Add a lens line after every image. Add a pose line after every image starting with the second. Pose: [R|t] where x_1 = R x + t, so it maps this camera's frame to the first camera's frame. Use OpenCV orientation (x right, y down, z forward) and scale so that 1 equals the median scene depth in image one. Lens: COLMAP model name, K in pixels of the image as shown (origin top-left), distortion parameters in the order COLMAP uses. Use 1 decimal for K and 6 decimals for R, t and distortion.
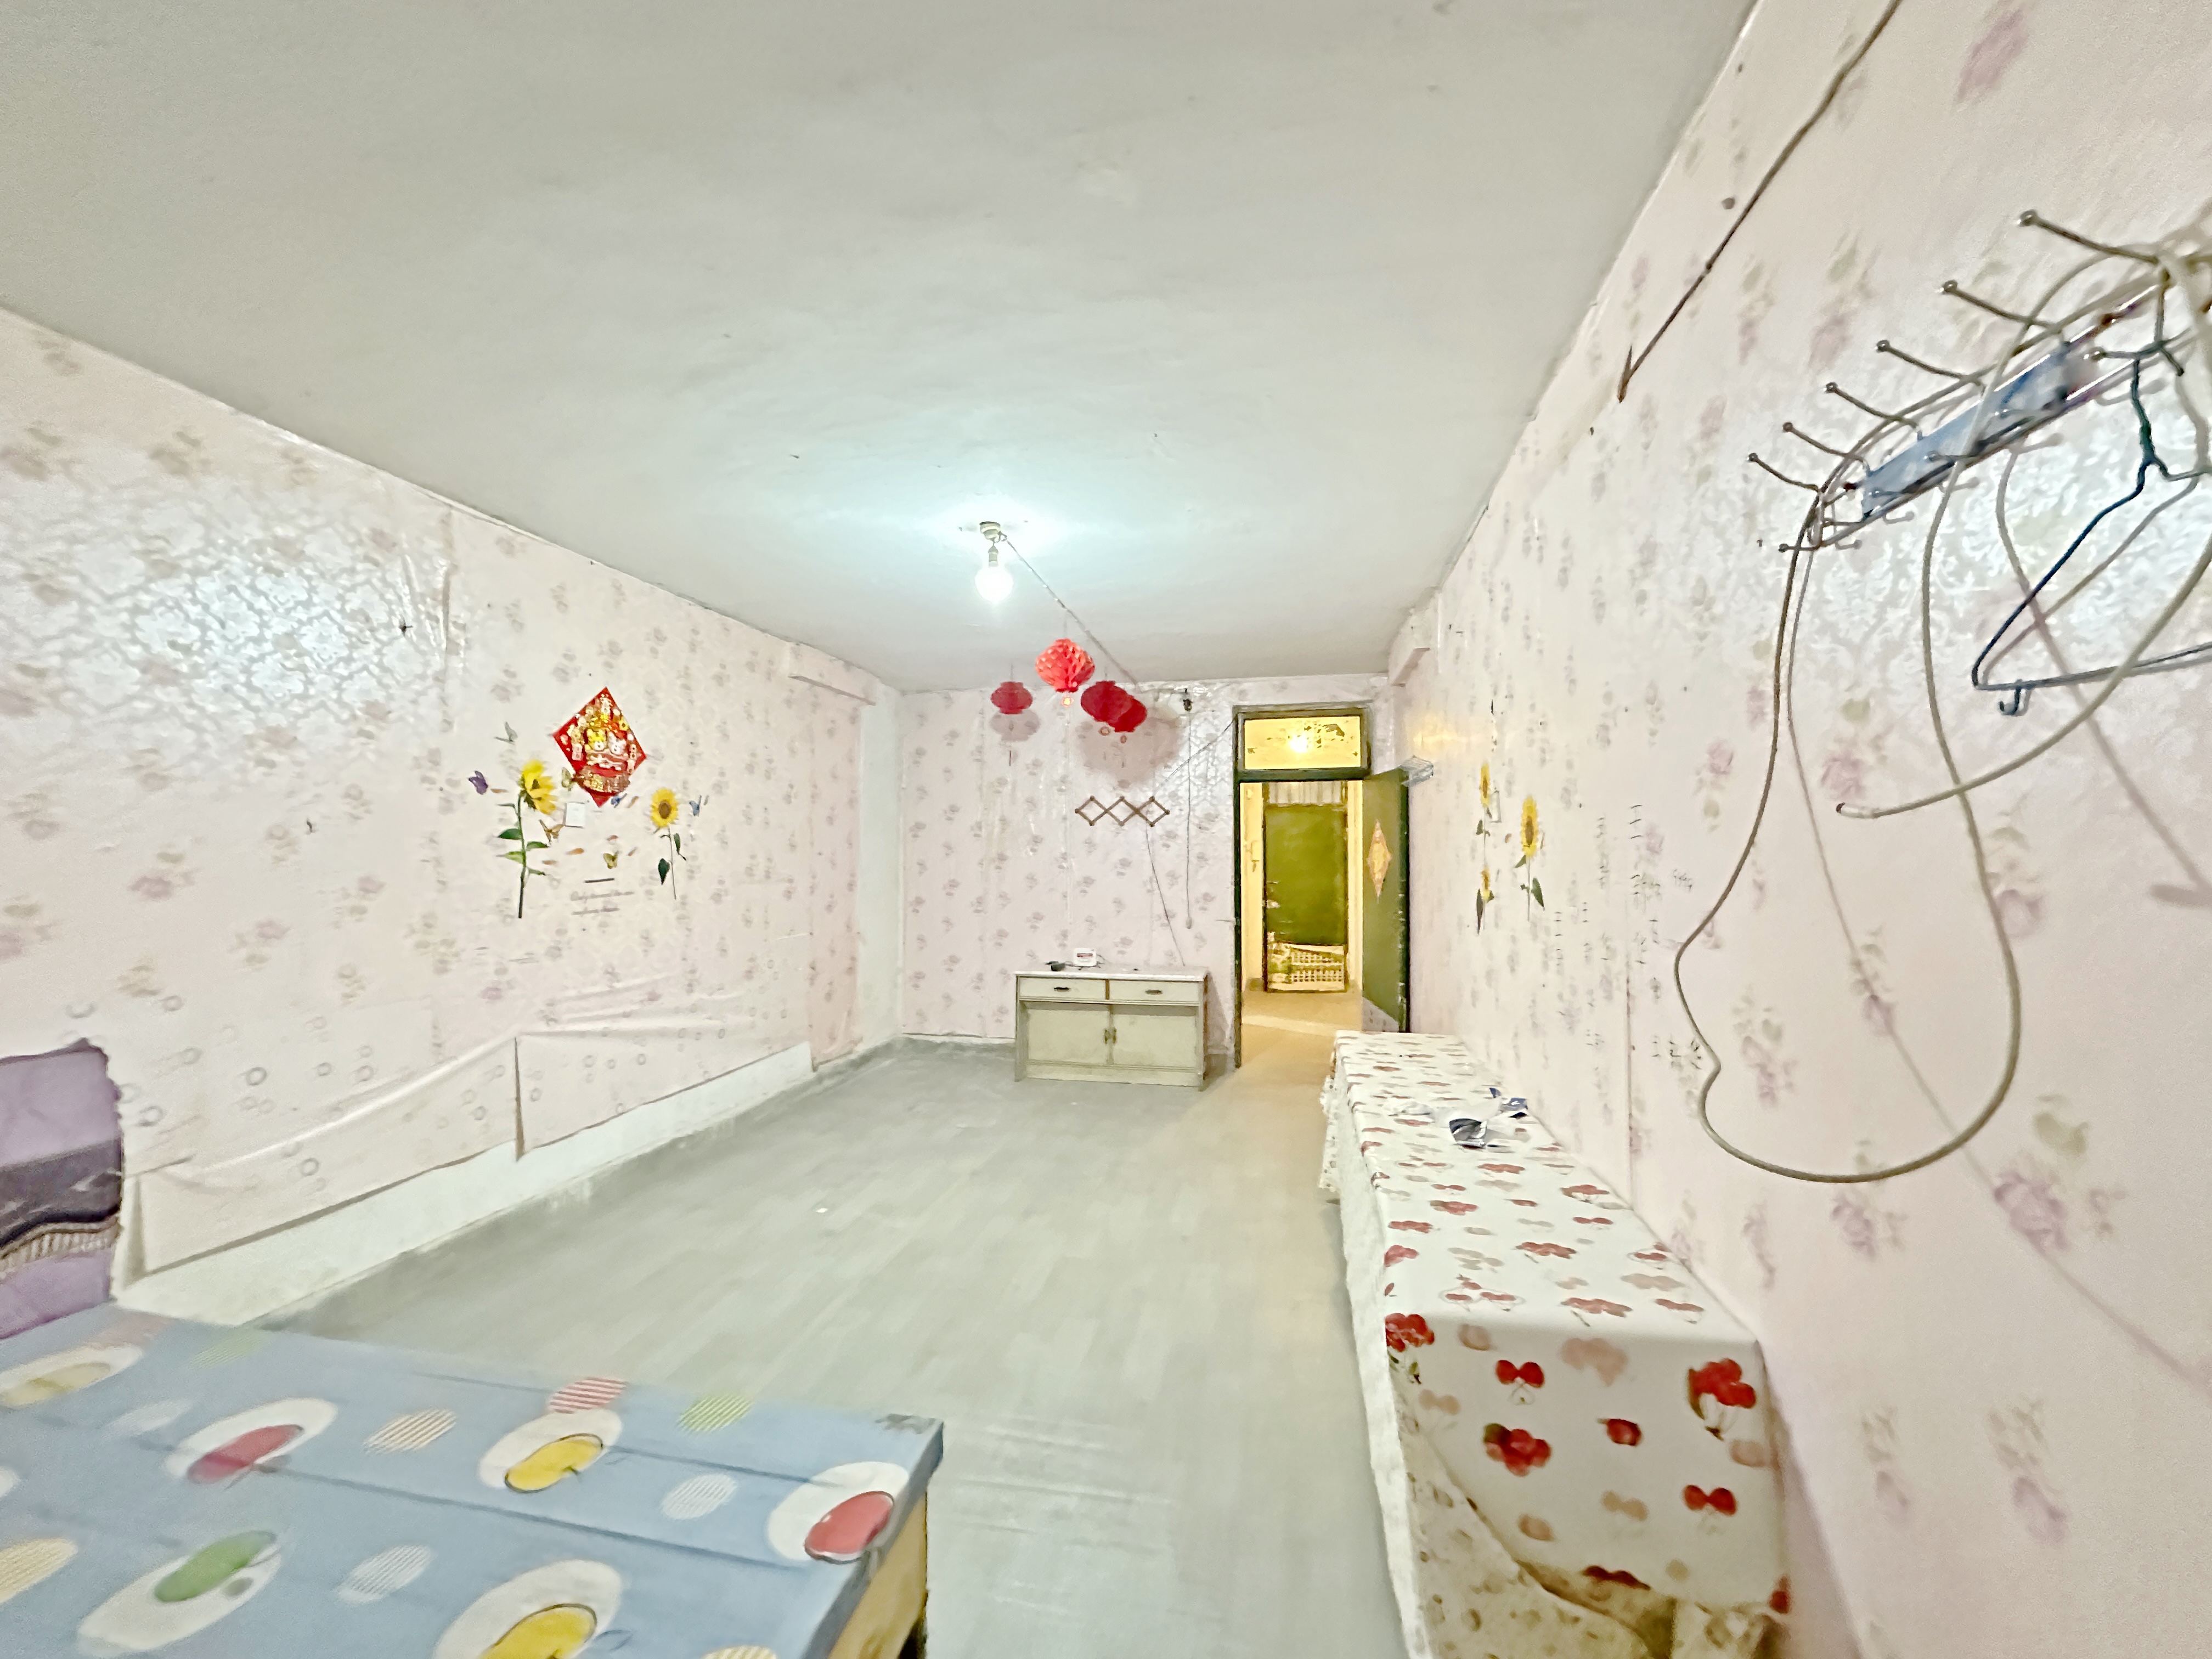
lens RADIAL K [[880.1, 0, 1110.0], [0, 880.1, 845.0], [0, 0, 1]] dist [0.000689, 0.000239]
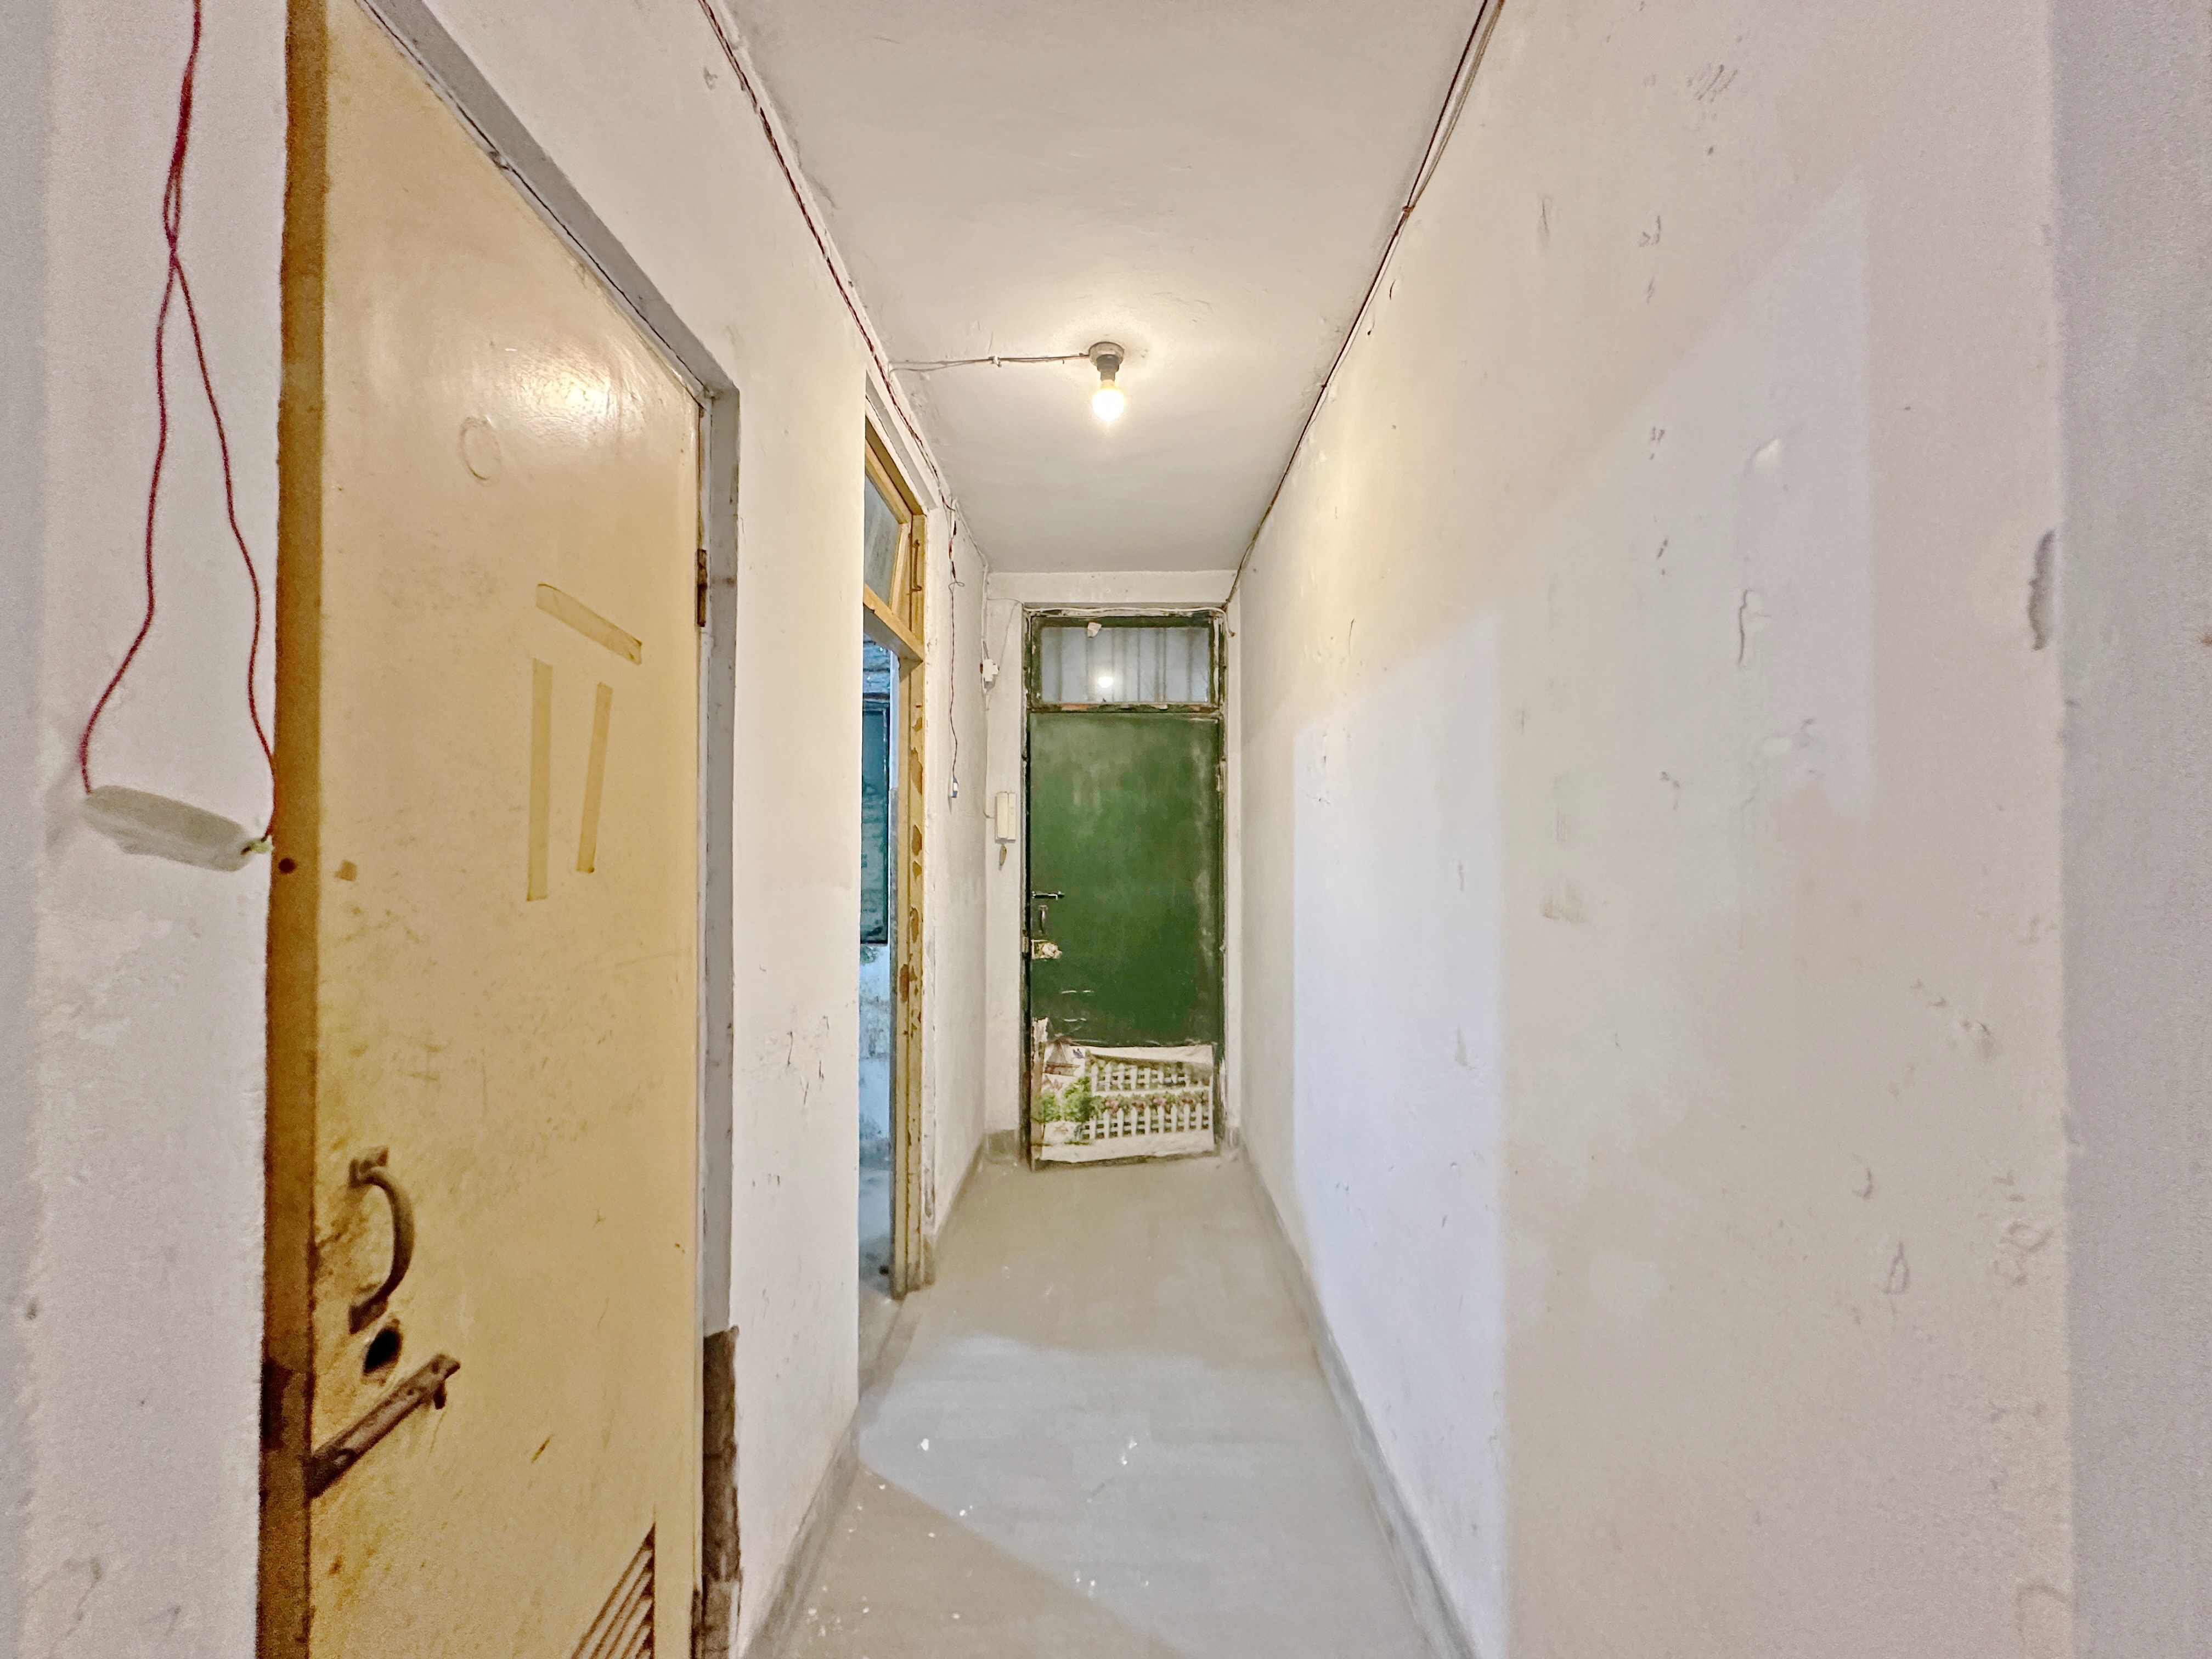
lens RADIAL K [[880.1, 0, 1105.0], [0, 880.1, 826.9], [0, 0, 1]] dist [0.000689, 0.000239]
pose [[0.980847, 0.004101, 0.194735, 0.133059], [-0.005747, 0.999952, 0.007889, 0.008291], [-0.194693, -0.008857, 0.980824, 0.600318]]
